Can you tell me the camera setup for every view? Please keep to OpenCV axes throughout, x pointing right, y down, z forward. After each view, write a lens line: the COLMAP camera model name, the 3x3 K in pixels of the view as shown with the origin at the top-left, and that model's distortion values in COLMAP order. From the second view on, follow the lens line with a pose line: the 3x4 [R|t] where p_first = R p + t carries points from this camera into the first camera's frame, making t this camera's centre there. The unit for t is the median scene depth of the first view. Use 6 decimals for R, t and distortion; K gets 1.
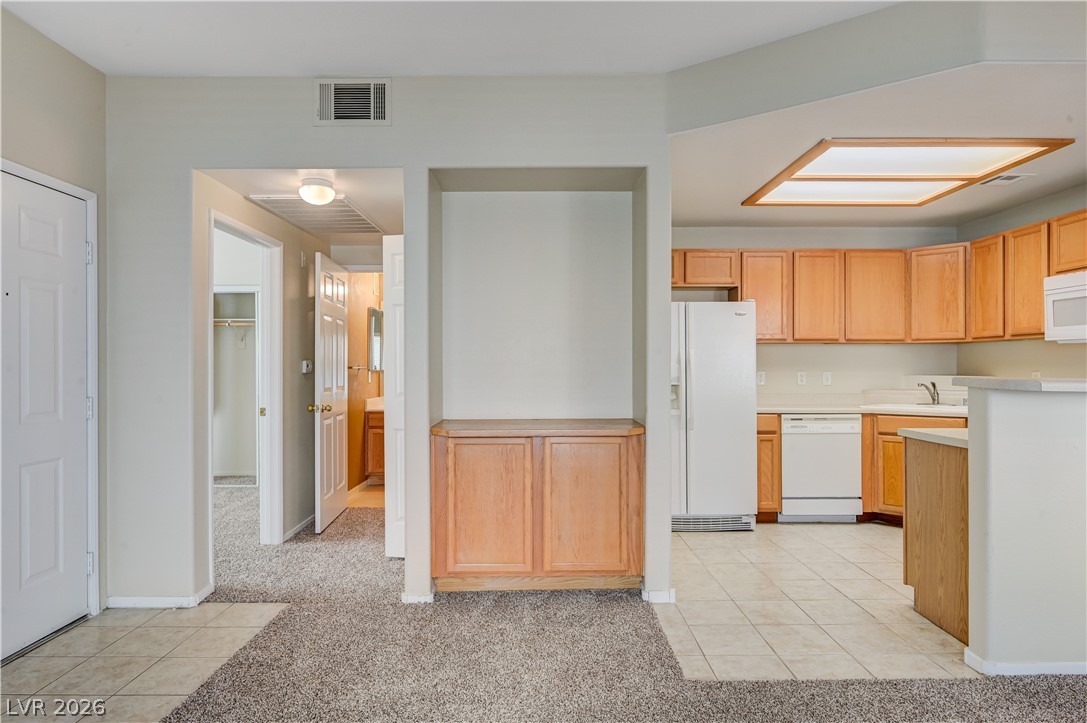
lens RADIAL K [[622.2, 0, 543.3], [0, 622.2, 363.2], [0, 0, 1]] dist [-0.009994, 0.001226]
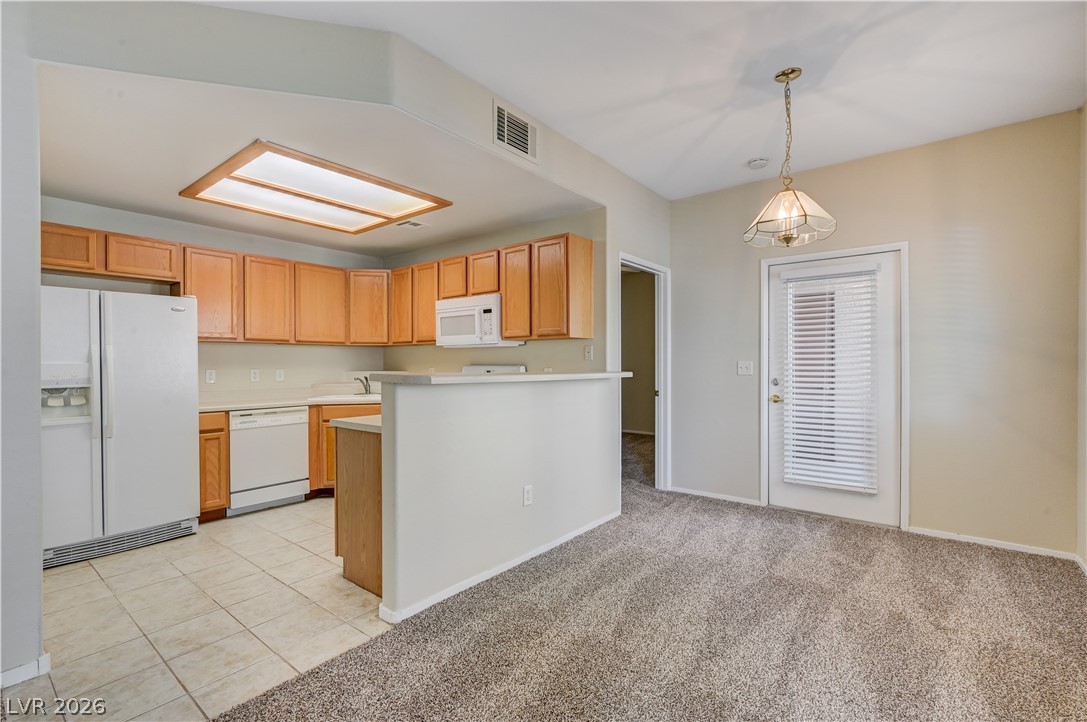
lens RADIAL K [[482.3, 0, 544.0], [0, 482.3, 365.3], [0, 0, 1]] dist [-0.003424, 0.001845]
pose [[0.625628, -0.005635, 0.780101, 0.122112], [-0.000299, 0.999972, 0.007464, 0.000141], [-0.780121, -0.004903, 0.625609, 0.137340]]
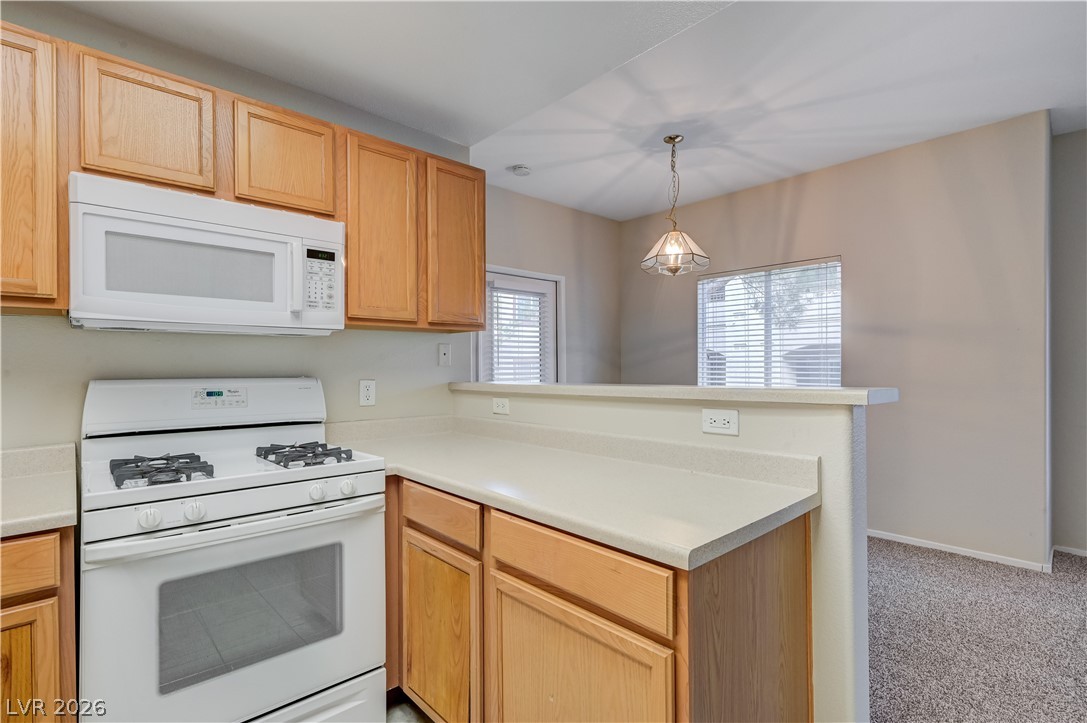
lens RADIAL K [[511.8, 0, 545.5], [0, 511.8, 366.1], [0, 0, 1]] dist [-0.005102, 0.000913]
pose [[-0.676125, 0.006749, 0.736756, 0.378339], [0.005082, 0.999977, -0.004496, 0.000574], [-0.736769, 0.000705, -0.676144, 1.153215]]
